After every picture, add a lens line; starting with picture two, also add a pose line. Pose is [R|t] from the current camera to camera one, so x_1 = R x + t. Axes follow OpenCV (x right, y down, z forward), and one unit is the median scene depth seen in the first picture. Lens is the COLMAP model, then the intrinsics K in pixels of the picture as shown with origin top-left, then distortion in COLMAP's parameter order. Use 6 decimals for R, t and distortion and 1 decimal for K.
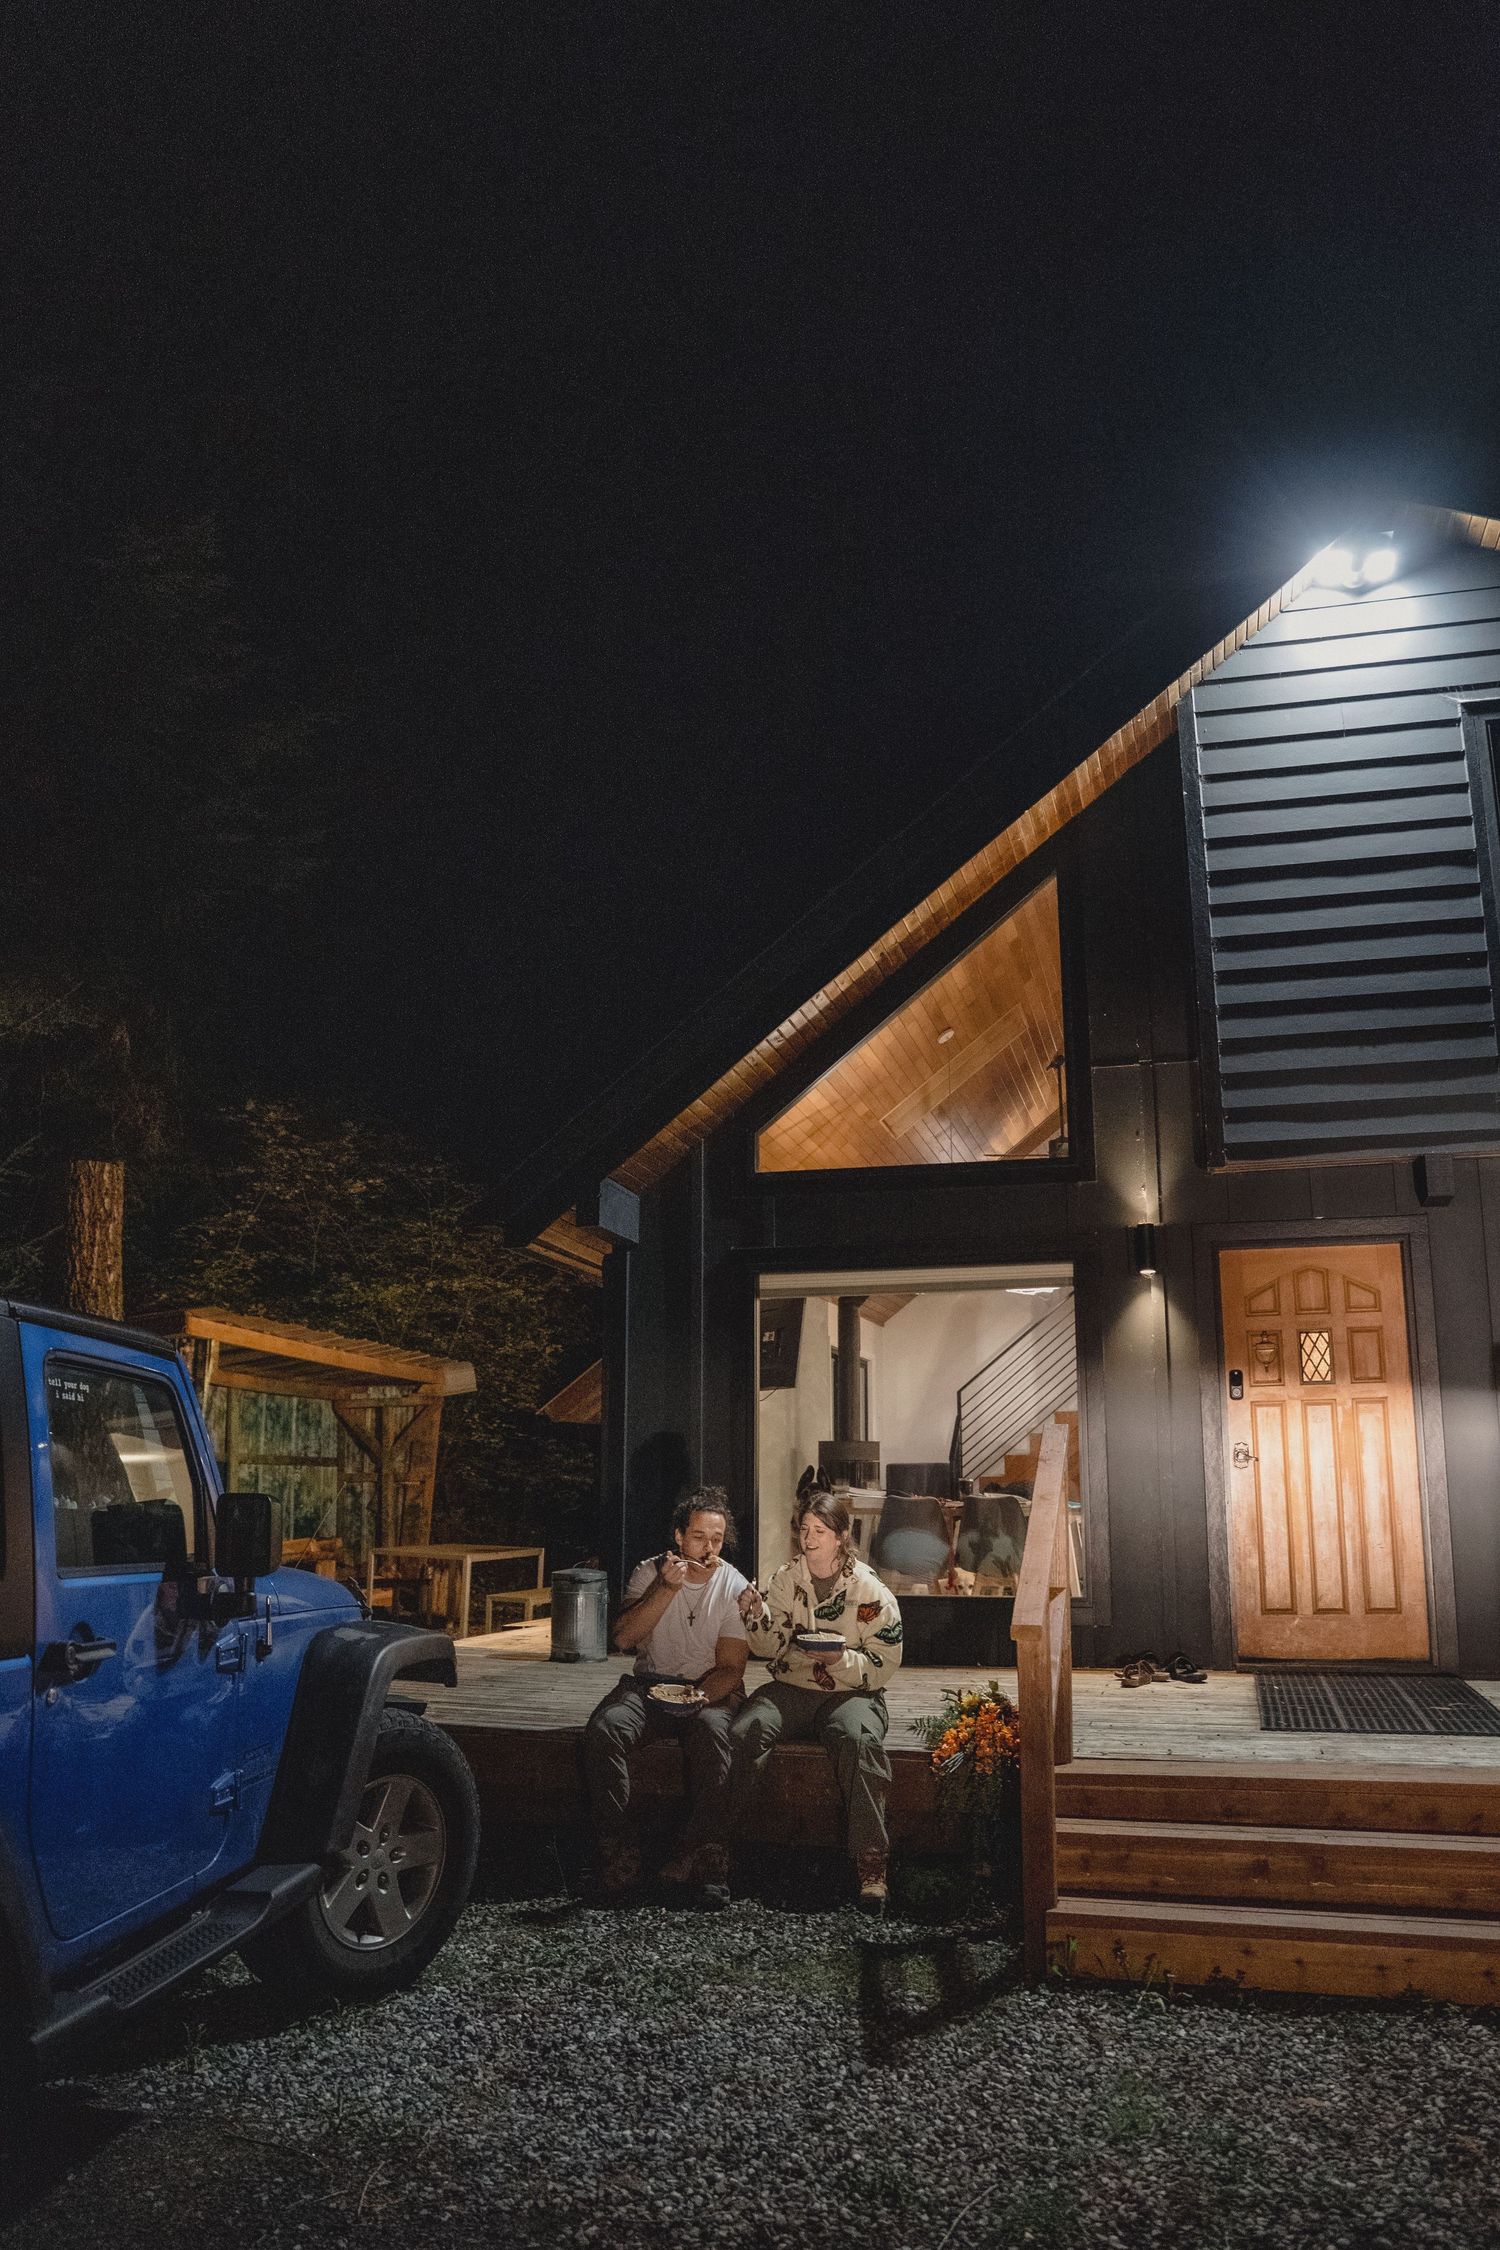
lens RADIAL K [[1670.6, 0, 750.0], [0, 1670.6, 1125.0], [0, 0, 1]] dist [-0.085606, 0.006491]
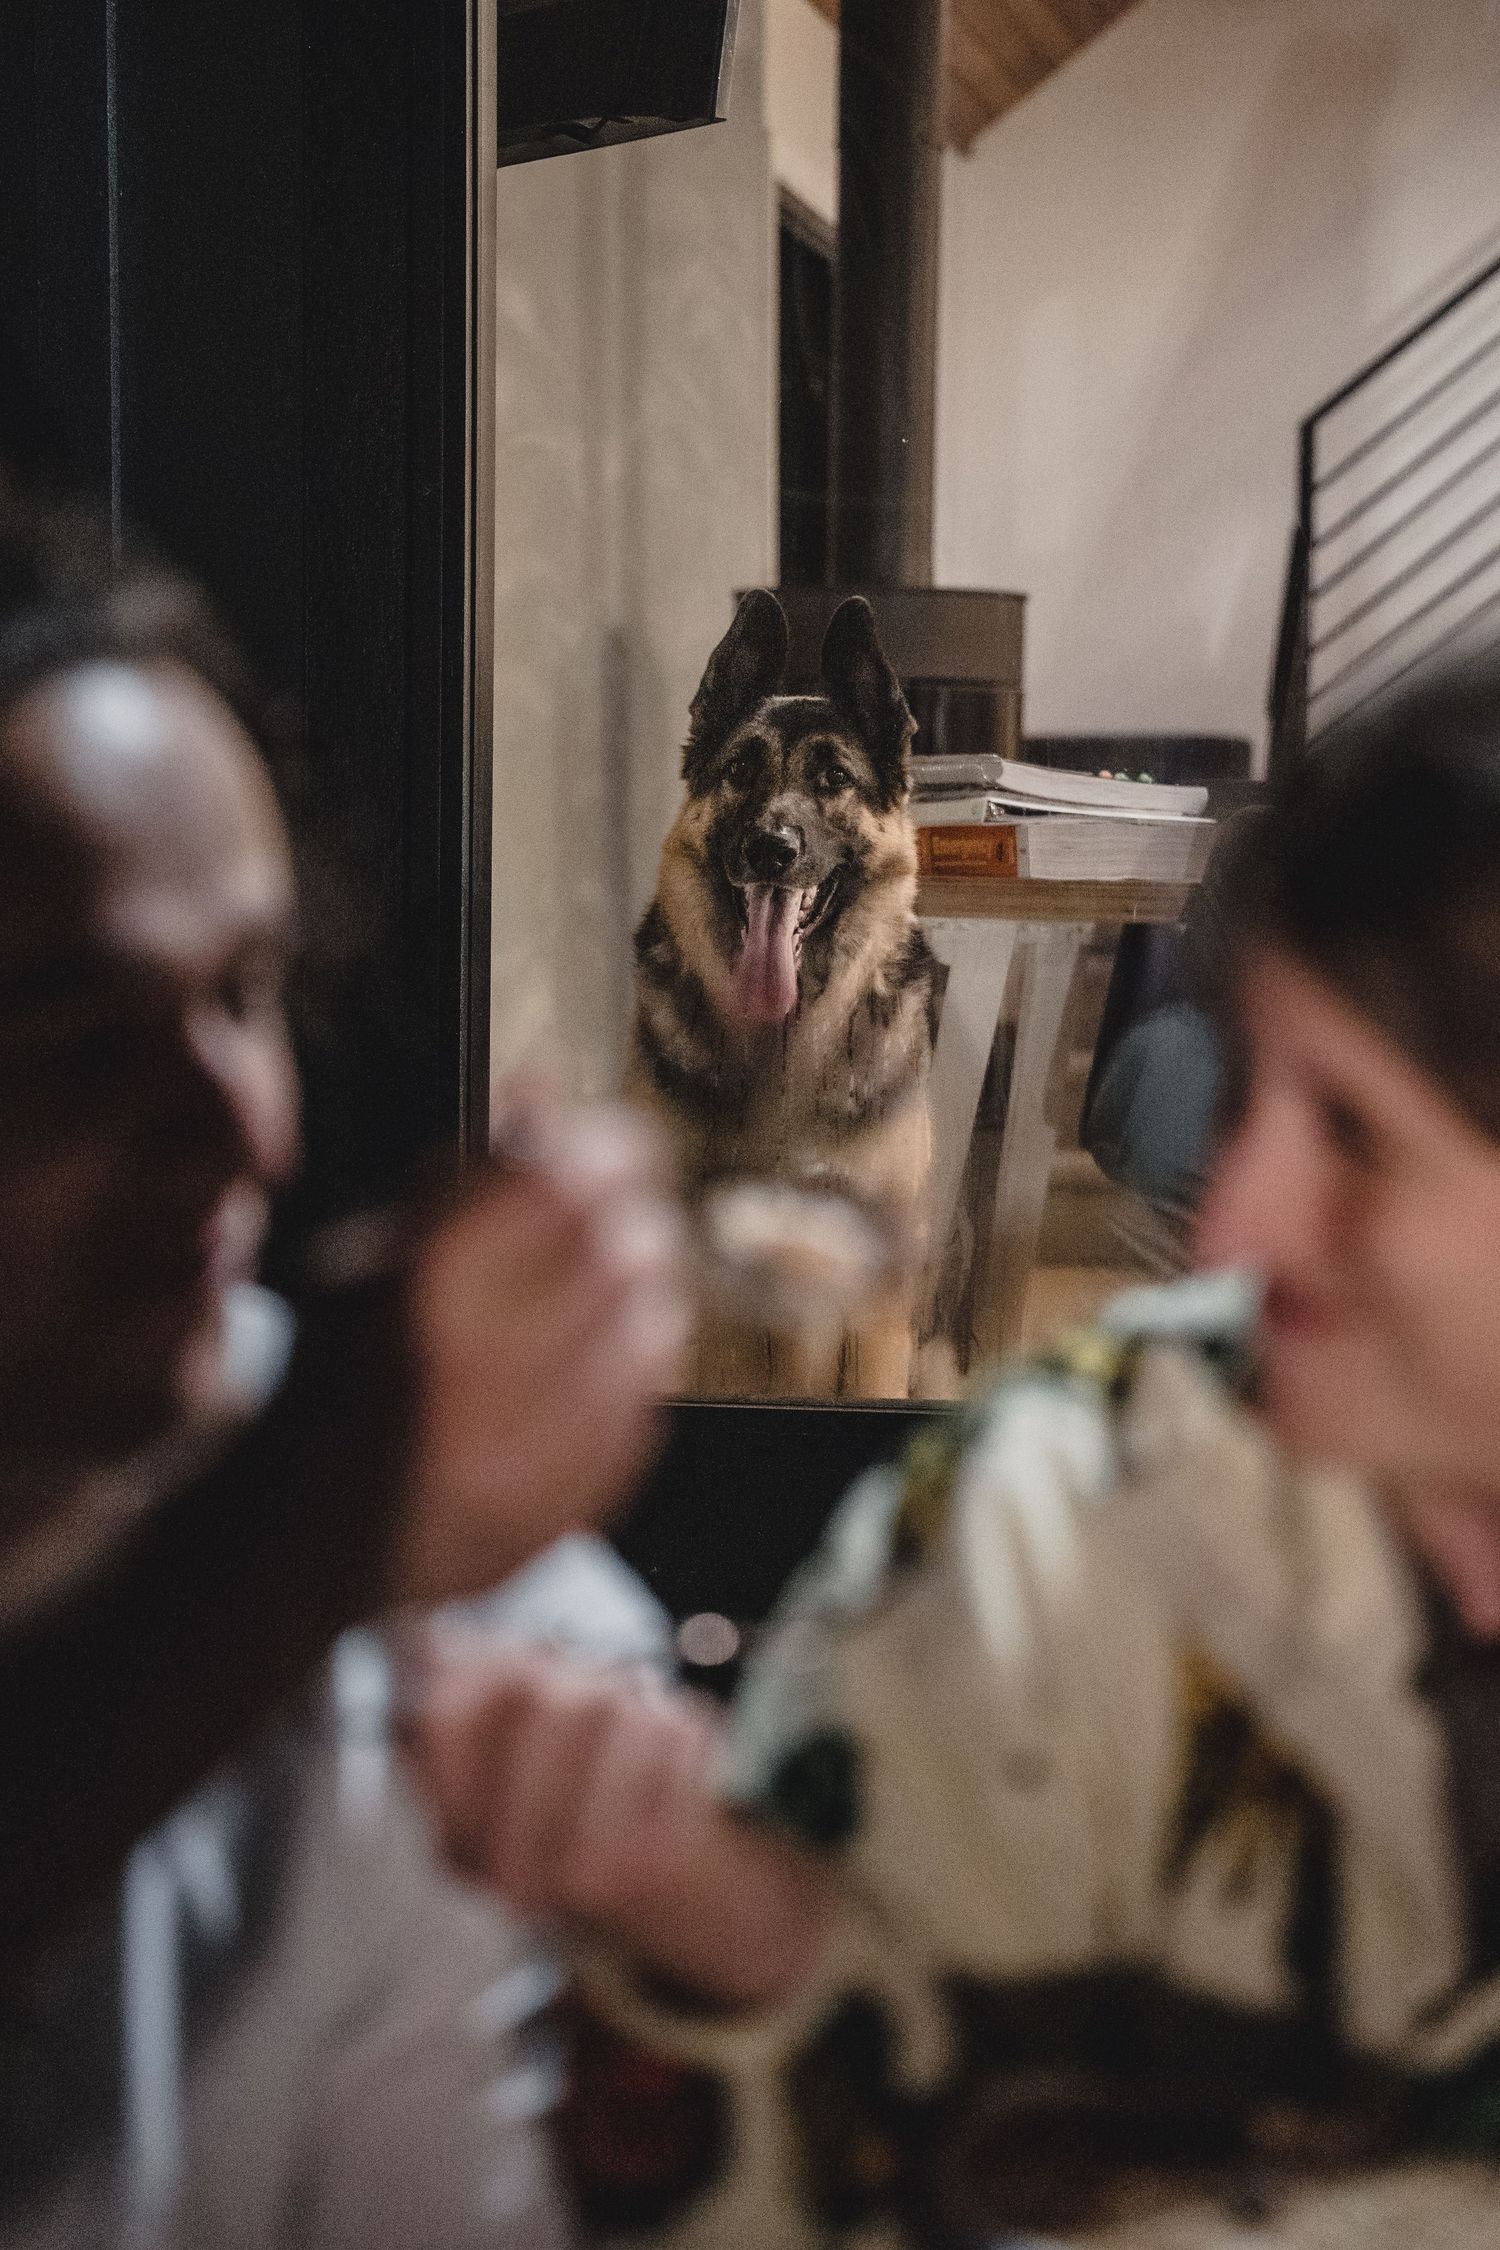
lens RADIAL K [[4454.8, 0, 750.0], [0, 4454.8, 1125.0], [0, 0, 1]] dist [0.432176, 0.016039]
pose [[0.996276, 0.009673, 0.085680, -0.008130], [-0.031843, 0.964721, 0.261343, 0.163447], [-0.080129, -0.263098, 0.961436, 0.666229]]
